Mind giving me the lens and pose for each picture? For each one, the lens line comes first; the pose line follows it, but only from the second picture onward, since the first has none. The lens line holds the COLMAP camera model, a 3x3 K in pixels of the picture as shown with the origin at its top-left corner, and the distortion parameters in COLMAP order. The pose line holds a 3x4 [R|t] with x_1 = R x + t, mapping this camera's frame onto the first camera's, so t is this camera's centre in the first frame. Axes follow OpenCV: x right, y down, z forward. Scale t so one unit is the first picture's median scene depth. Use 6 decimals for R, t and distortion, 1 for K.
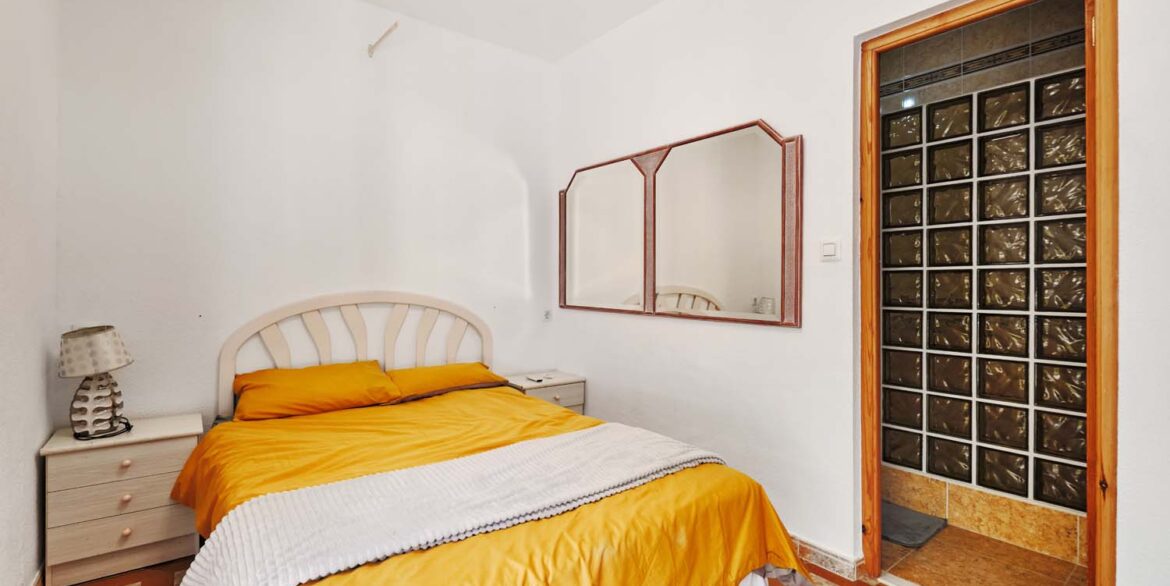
lens RADIAL K [[514.0, 0, 584.3], [0, 514.0, 290.7], [0, 0, 1]] dist [-0.001980, -0.000428]
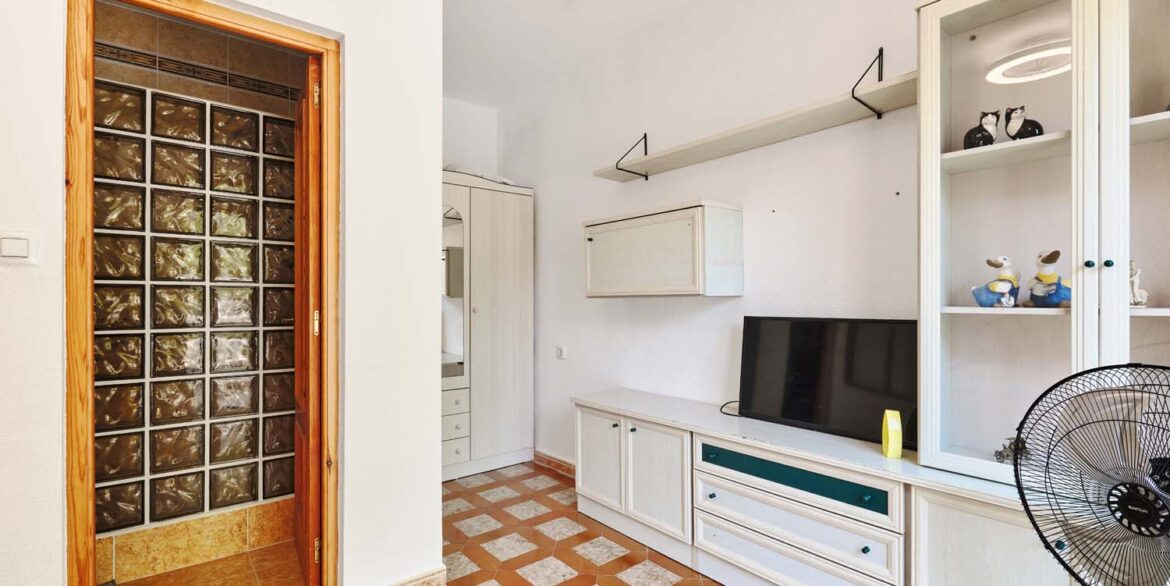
lens RADIAL K [[514.0, 0, 612.6], [0, 514.0, 306.1], [0, 0, 1]] dist [-0.001980, -0.000428]
pose [[-0.066040, -0.002458, 0.997814, -0.197442], [0.004241, 0.999987, 0.002744, -0.003604], [-0.997808, 0.004413, -0.066029, 0.250274]]
